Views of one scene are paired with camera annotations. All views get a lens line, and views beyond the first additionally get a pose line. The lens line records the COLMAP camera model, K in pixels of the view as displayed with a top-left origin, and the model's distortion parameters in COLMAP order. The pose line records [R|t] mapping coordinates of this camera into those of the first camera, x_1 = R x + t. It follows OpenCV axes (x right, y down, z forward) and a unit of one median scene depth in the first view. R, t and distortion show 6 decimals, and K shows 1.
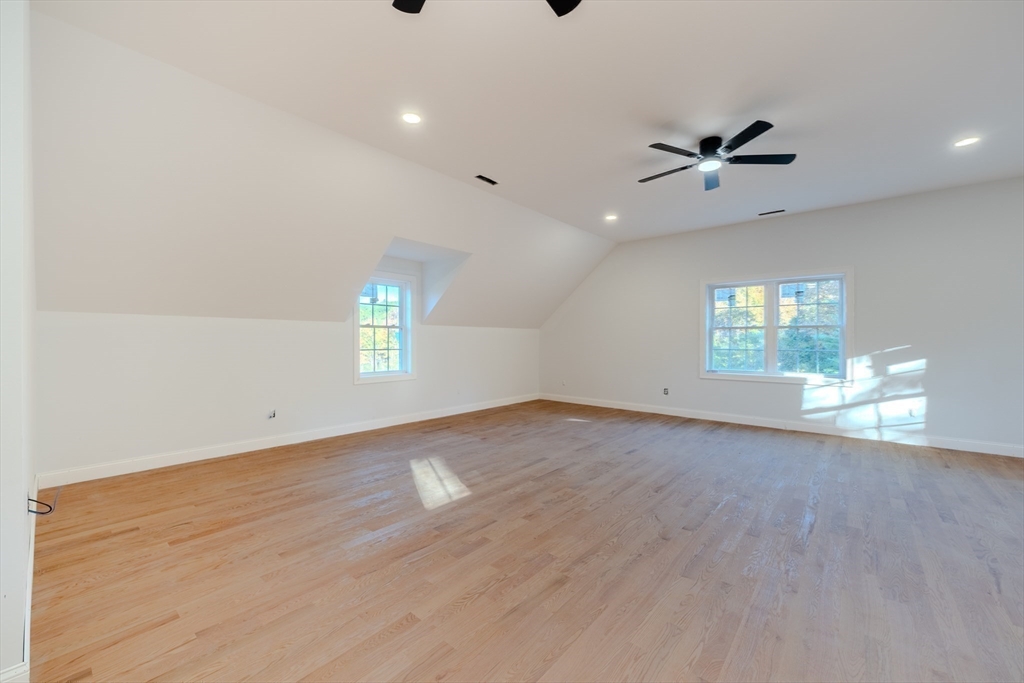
lens RADIAL K [[408.5, 0, 513.4], [0, 408.5, 341.6], [0, 0, 1]] dist [-0.003707, 0.001427]
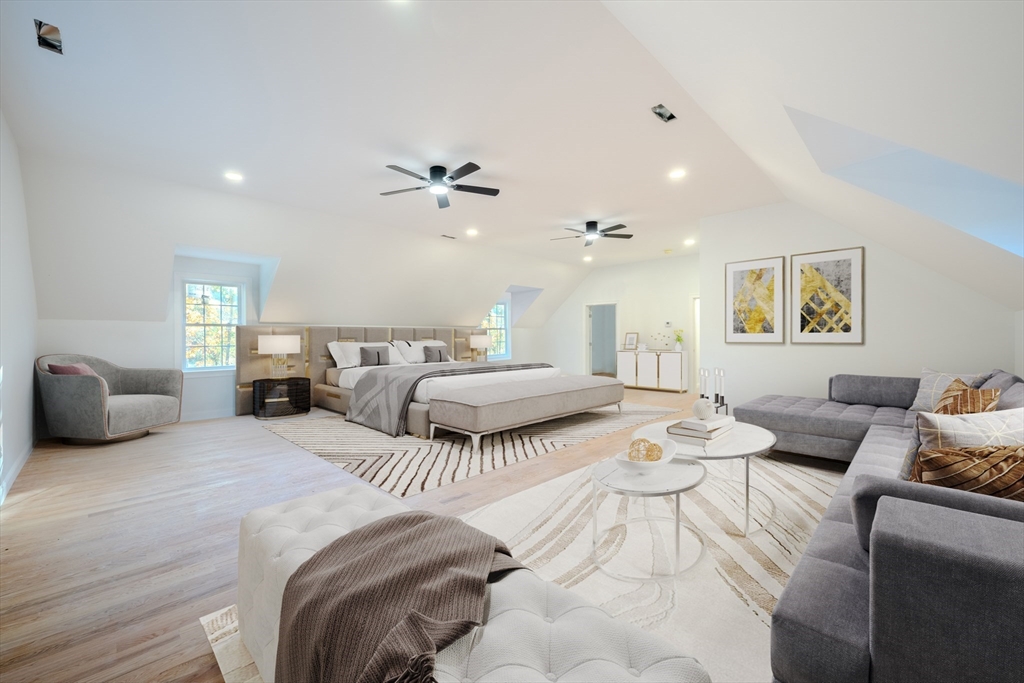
lens RADIAL K [[408.5, 0, 509.9], [0, 408.5, 339.8], [0, 0, 1]] dist [-0.003707, 0.001427]
pose [[-0.997412, 0.001721, 0.071871, 0.166522], [0.001748, 0.999998, 0.000316, 0.001823], [-0.071870, 0.000441, -0.997414, 1.909706]]
